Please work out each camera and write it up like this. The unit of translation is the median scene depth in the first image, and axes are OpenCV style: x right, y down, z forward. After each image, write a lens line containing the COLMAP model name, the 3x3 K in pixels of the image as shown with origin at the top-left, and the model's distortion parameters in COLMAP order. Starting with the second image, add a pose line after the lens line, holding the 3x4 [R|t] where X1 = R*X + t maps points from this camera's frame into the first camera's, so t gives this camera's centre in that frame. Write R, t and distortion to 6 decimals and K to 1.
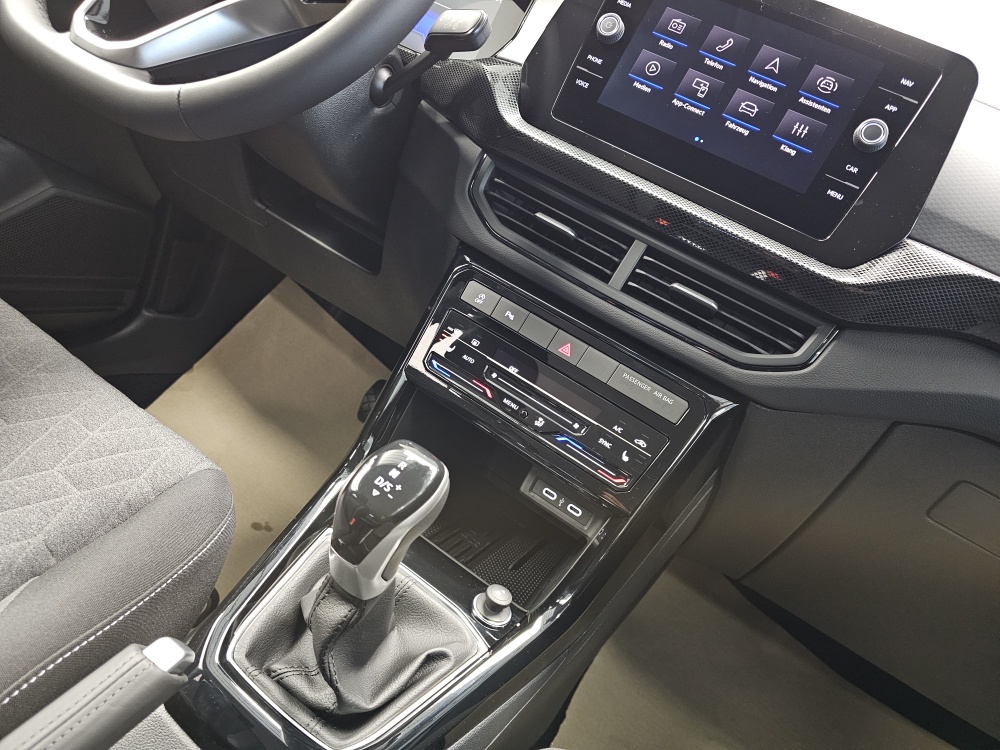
lens RADIAL K [[678.4, 0, 507.4], [0, 678.4, 375.3], [0, 0, 1]] dist [0.063067, -0.065999]
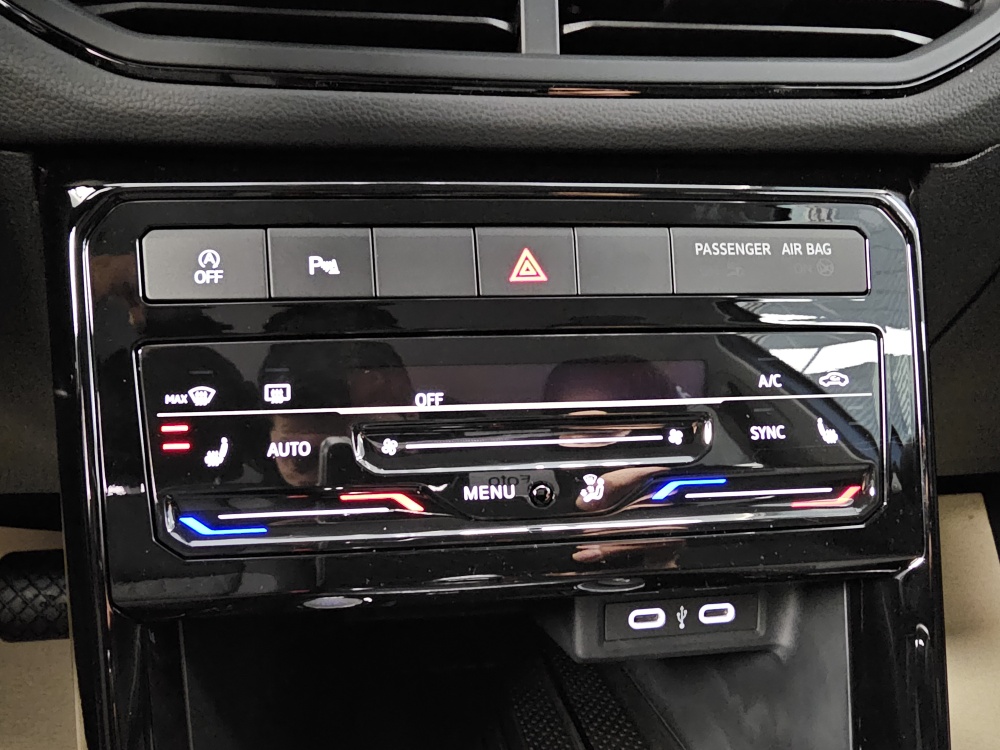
lens RADIAL K [[692.3, 0, 421.2], [0, 692.3, 377.7], [0, 0, 1]] dist [-0.018020, 0.015874]
pose [[0.767158, -0.525685, 0.367592, -0.116639], [0.503280, 0.848574, 0.163189, -0.077229], [-0.397715, 0.059810, 0.915557, 0.720022]]
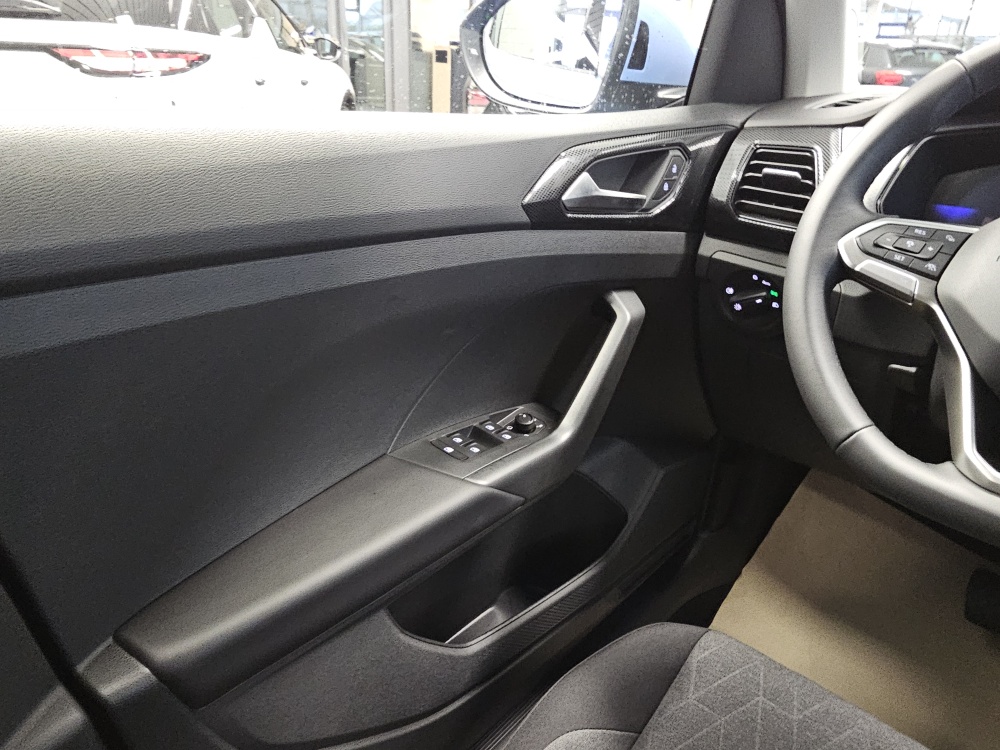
lens RADIAL K [[692.3, 0, 494.9], [0, 692.3, 371.5], [0, 0, 1]] dist [-0.018020, 0.015874]
pose [[0.910235, -0.222549, -0.349205, -0.805036], [0.214303, 0.974758, -0.062612, -0.662107], [0.354325, -0.017844, 0.934952, -0.088665]]
